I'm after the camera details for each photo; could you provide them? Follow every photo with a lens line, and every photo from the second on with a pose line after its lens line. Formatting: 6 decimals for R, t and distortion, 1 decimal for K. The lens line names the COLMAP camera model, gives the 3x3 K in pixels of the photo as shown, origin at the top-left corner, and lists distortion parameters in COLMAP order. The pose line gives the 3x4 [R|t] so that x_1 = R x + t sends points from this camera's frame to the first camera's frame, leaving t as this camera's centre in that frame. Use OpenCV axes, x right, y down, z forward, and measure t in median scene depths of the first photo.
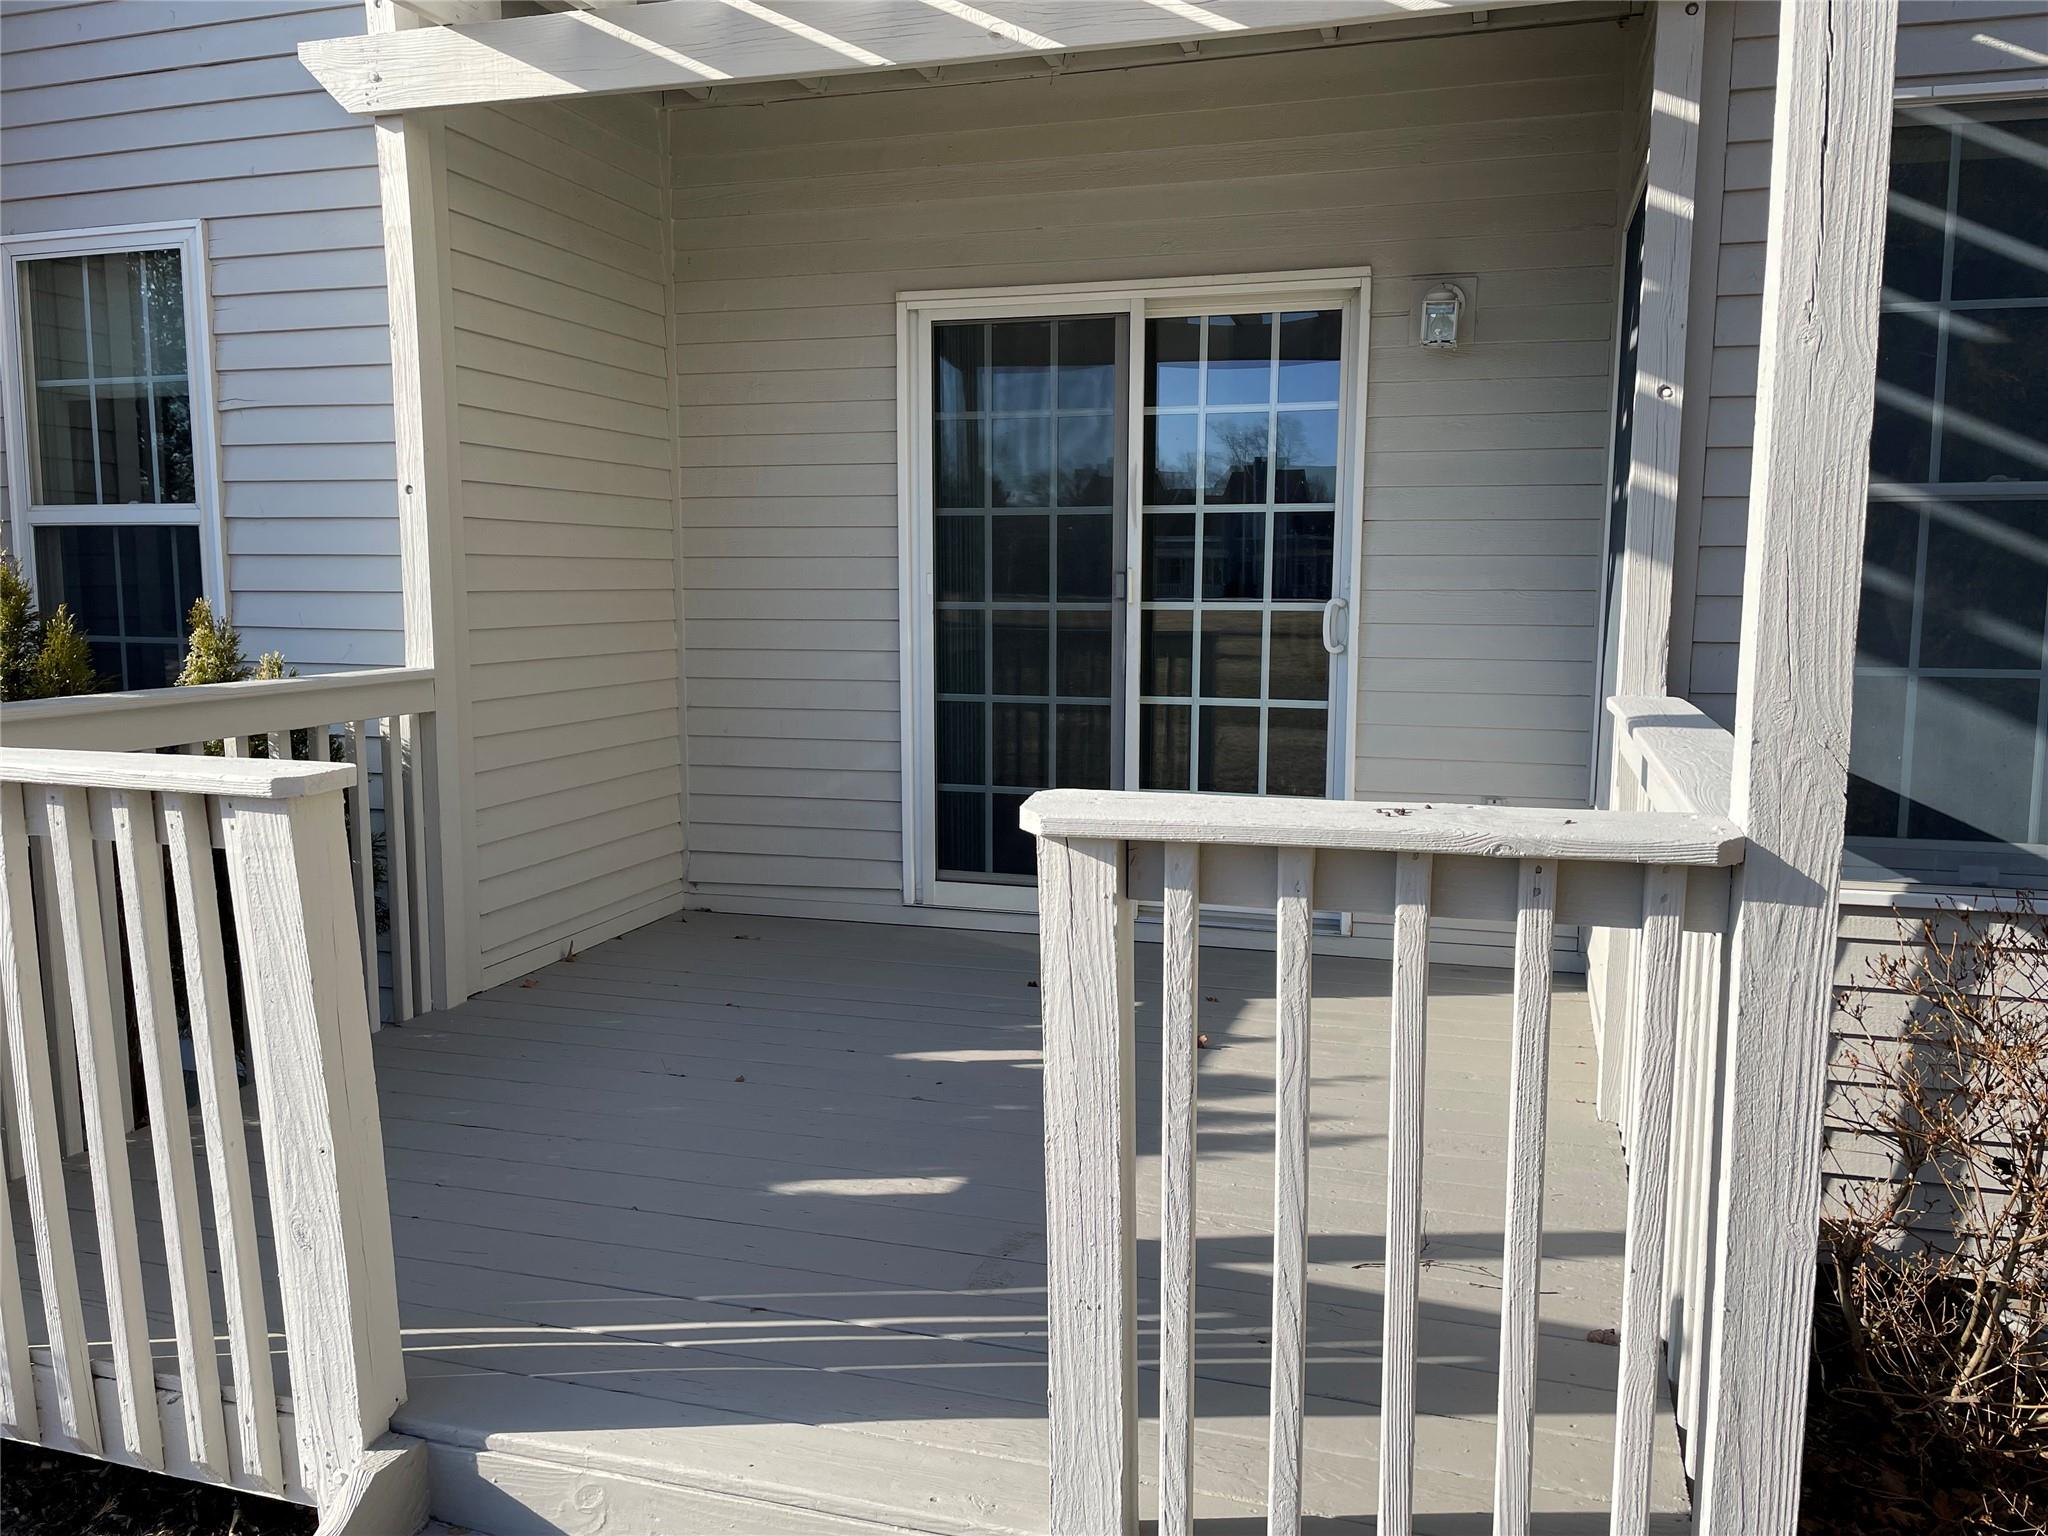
lens RADIAL K [[1543.3, 0, 1019.4], [0, 1543.3, 777.0], [0, 0, 1]] dist [0.111351, -0.132782]
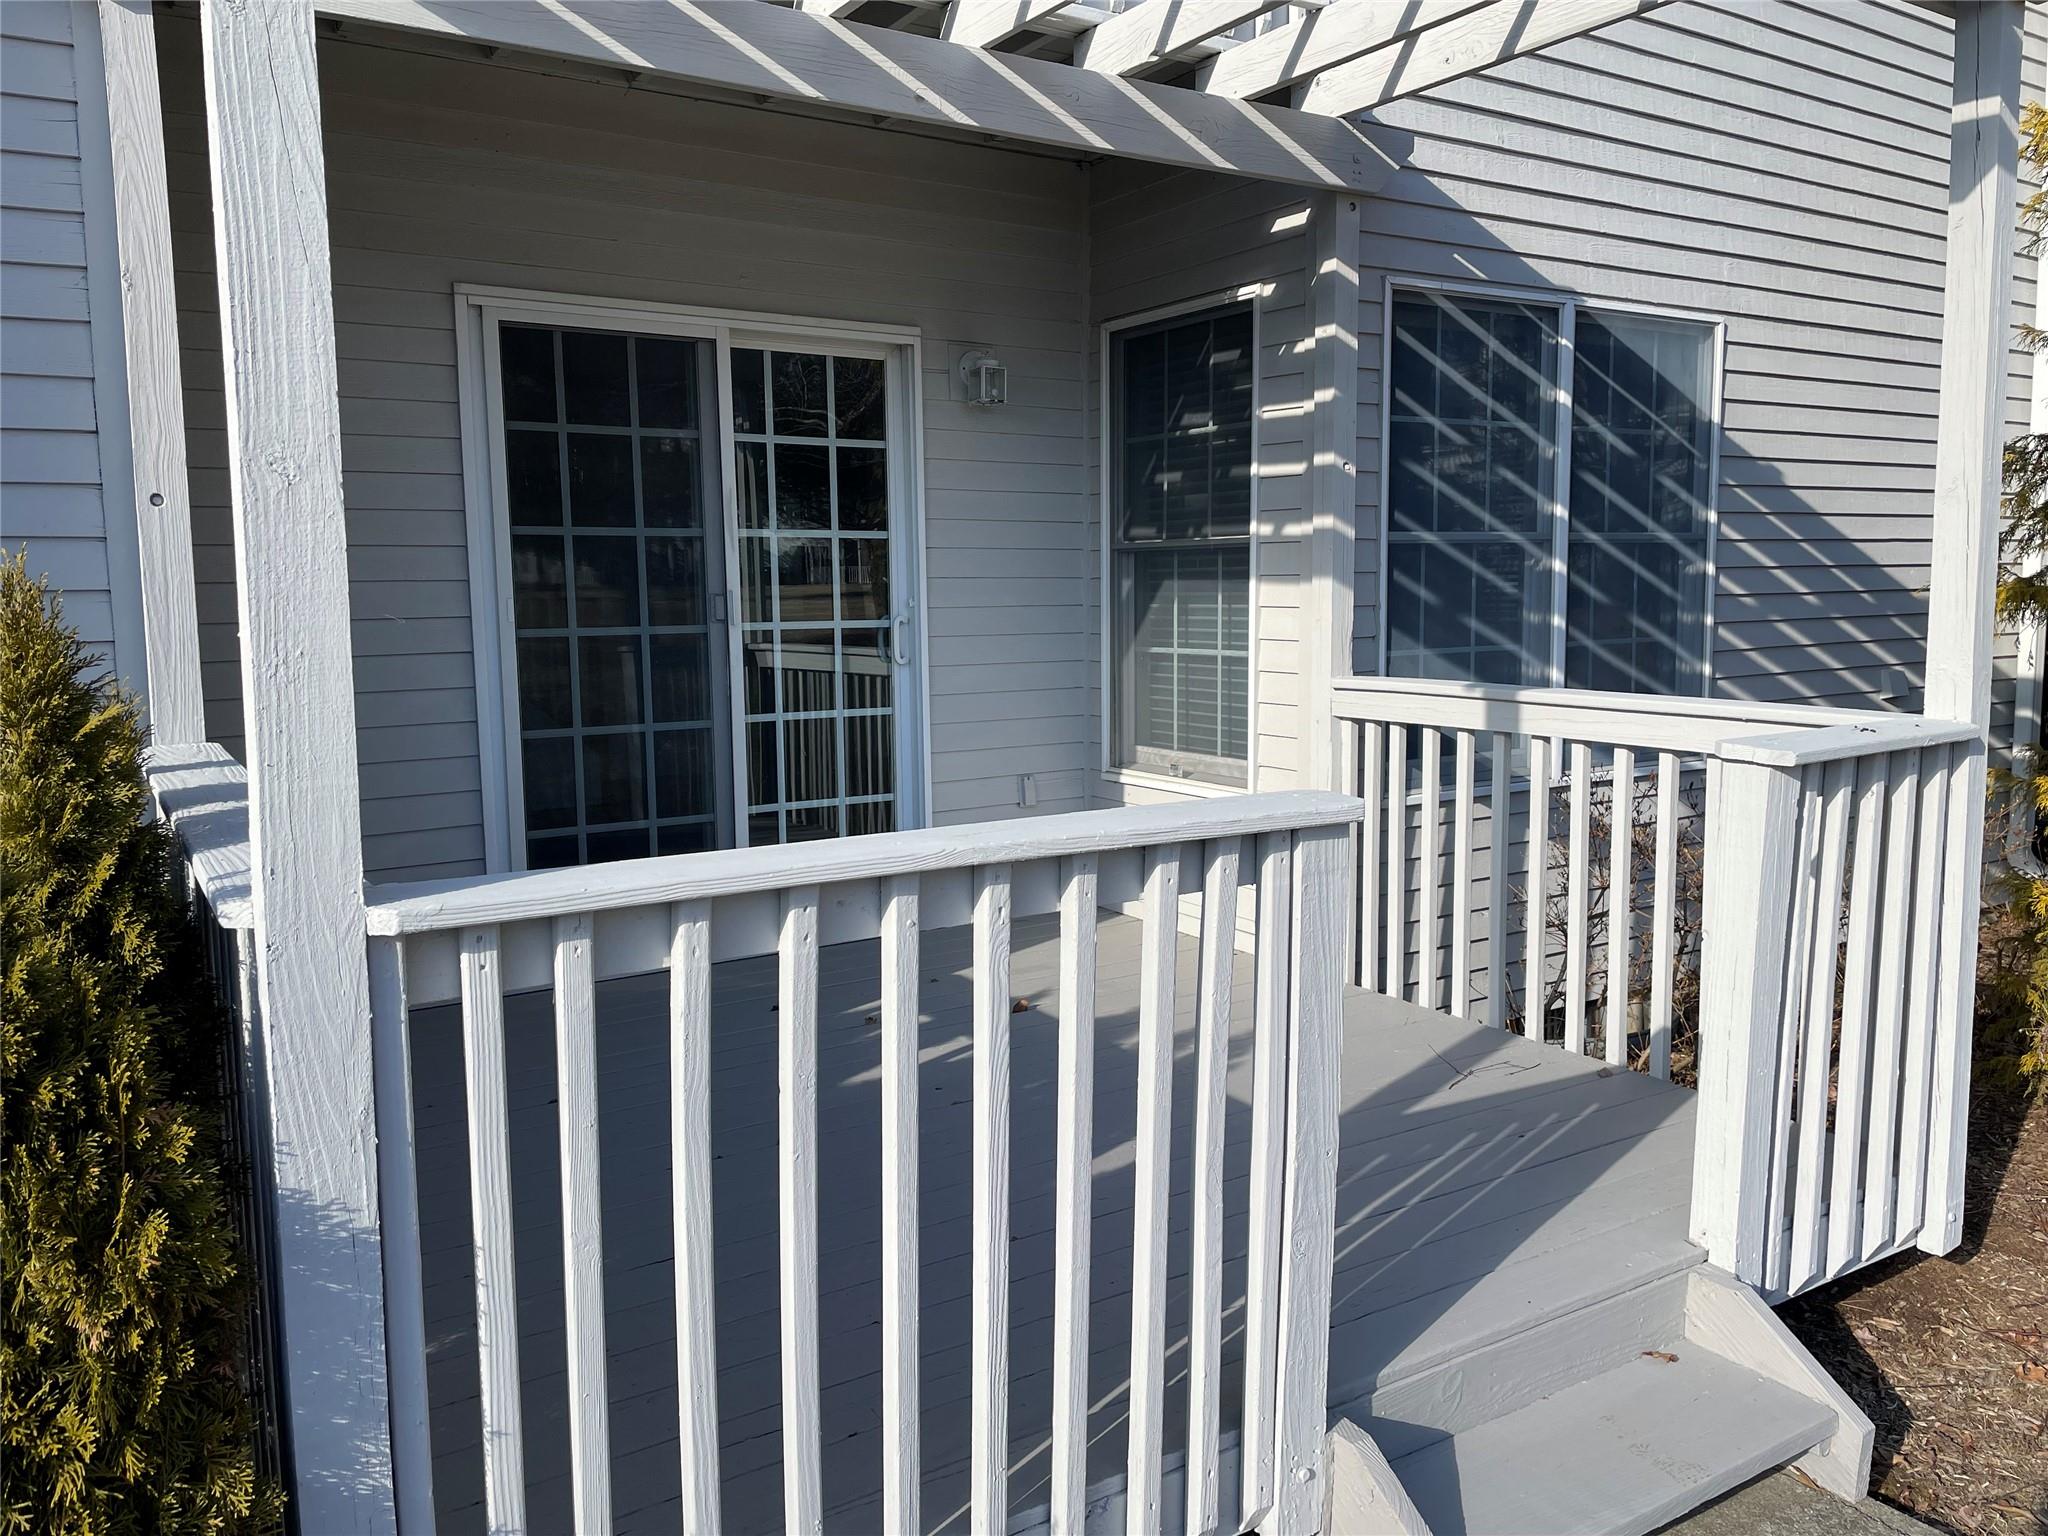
lens RADIAL K [[1558.0, 0, 1022.9], [0, 1558.0, 760.8], [0, 0, 1]] dist [0.101017, -0.129737]
pose [[0.641454, -0.099479, 0.760684, -0.618969], [0.113282, 0.992970, 0.034330, -0.039159], [-0.758751, 0.064151, 0.648214, 0.205976]]
